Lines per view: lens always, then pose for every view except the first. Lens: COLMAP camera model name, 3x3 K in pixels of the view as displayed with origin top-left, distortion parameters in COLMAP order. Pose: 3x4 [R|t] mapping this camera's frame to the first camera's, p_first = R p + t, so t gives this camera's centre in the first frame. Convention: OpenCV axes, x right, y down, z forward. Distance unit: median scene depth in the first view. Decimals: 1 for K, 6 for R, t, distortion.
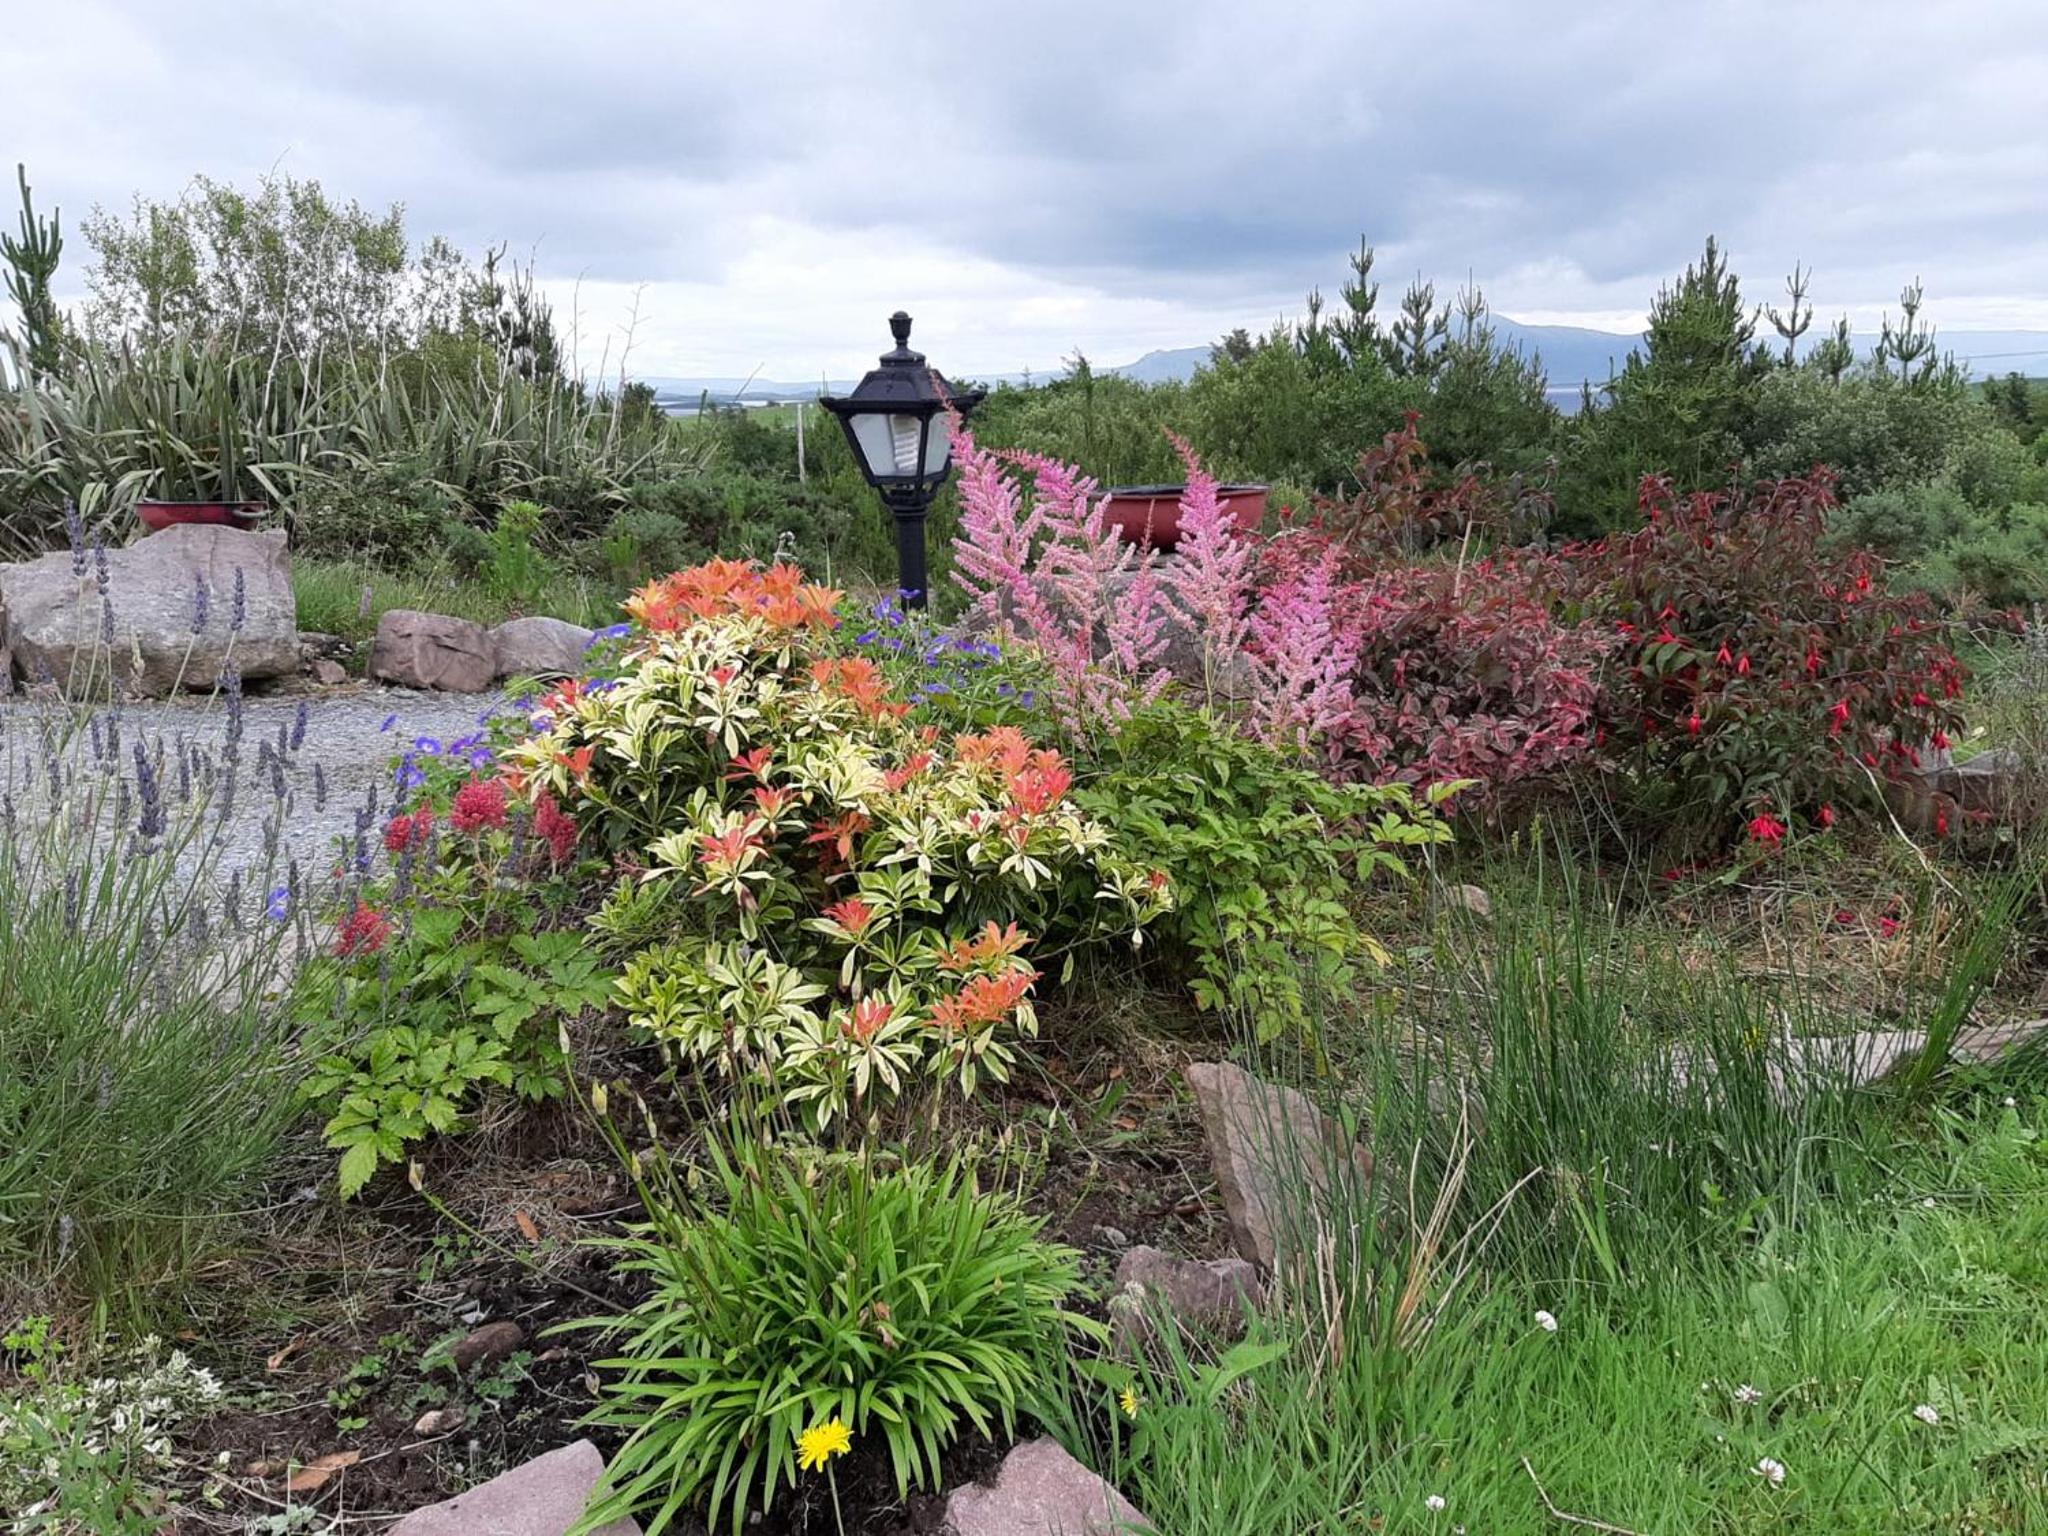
lens RADIAL K [[1545.9, 0, 1024.0], [0, 1545.9, 768.0], [0, 0, 1]] dist [0.040920, -0.063523]
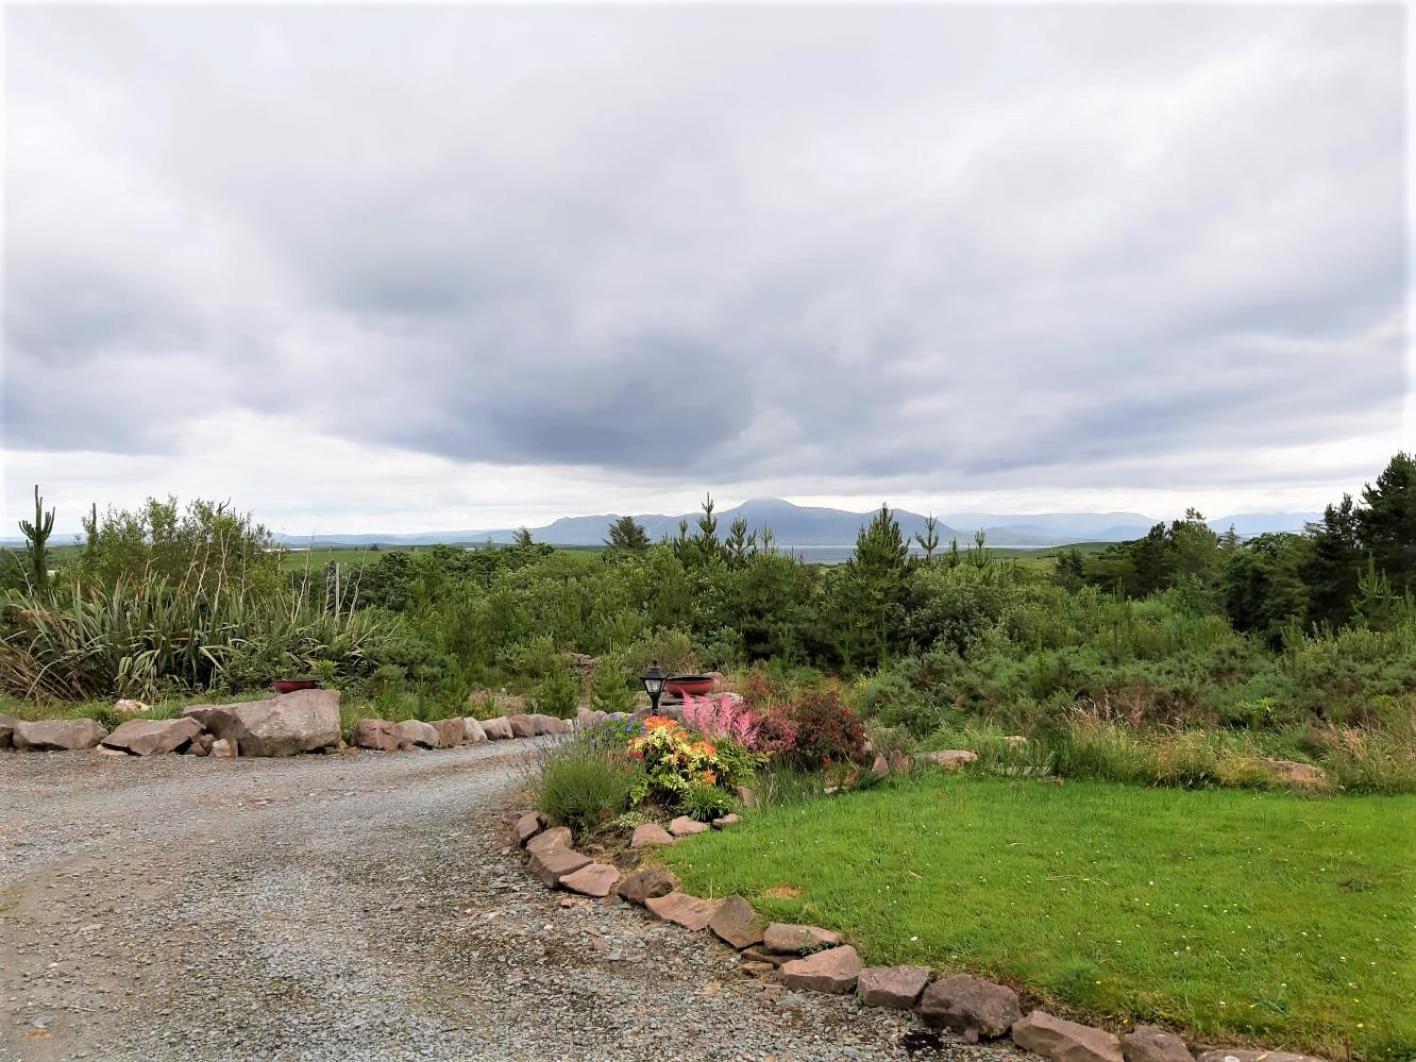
lens RADIAL K [[1068.9, 0, 708.0], [0, 1068.9, 531.0], [0, 0, 1]] dist [0.040920, -0.063523]
pose [[0.976802, 0.013793, 0.213699, -0.118338], [0.040006, 0.968601, -0.245380, 0.026930], [-0.210373, 0.248237, 0.945580, -0.426792]]
